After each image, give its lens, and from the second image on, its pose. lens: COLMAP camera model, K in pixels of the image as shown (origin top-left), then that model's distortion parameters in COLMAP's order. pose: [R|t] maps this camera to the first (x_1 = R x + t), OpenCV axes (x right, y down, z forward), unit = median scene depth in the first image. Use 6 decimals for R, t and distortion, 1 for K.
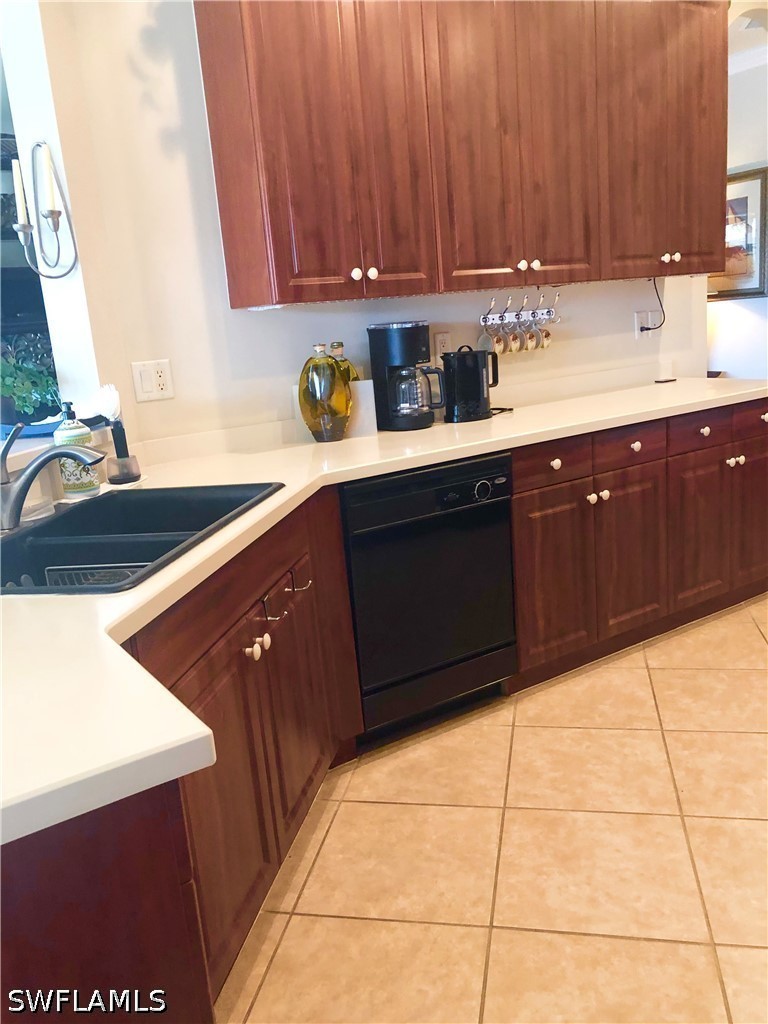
lens RADIAL K [[825.7, 0, 382.3], [0, 825.7, 529.1], [0, 0, 1]] dist [-0.006398, -0.005223]
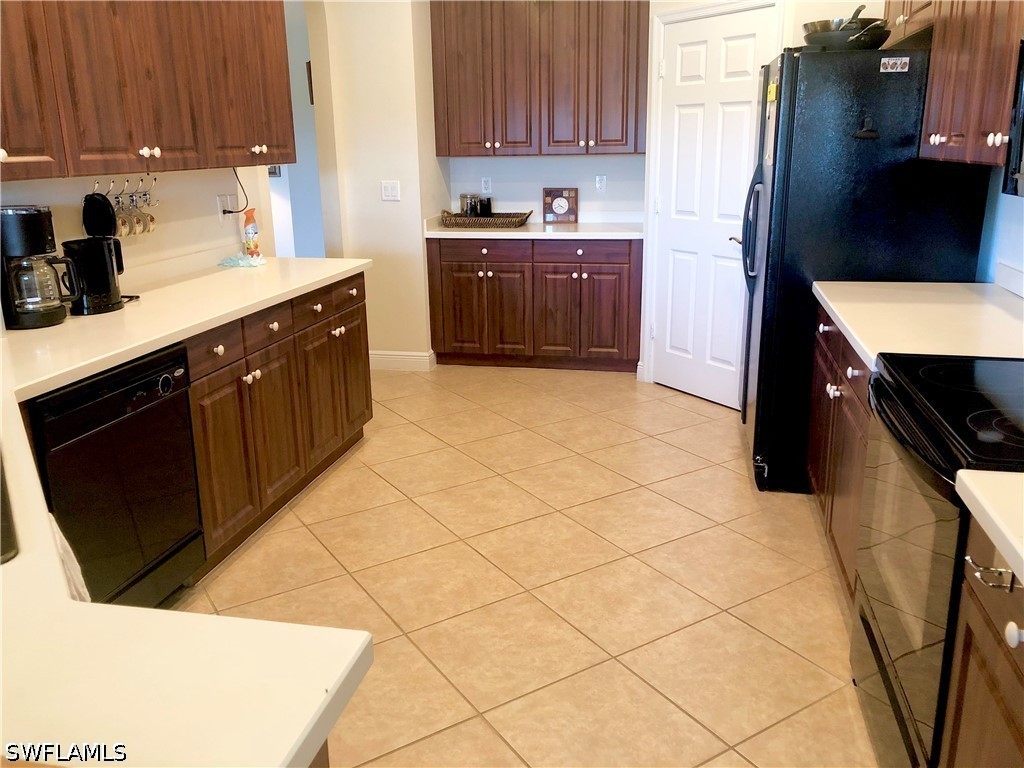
lens RADIAL K [[830.7, 0, 512.0], [0, 830.7, 384.0], [0, 0, 1]] dist [-0.001261, -0.008595]
pose [[0.705978, -0.124483, 0.697208, -0.241569], [0.129551, 0.990520, 0.045672, -0.034487], [-0.696284, 0.058081, 0.715413, 0.006903]]
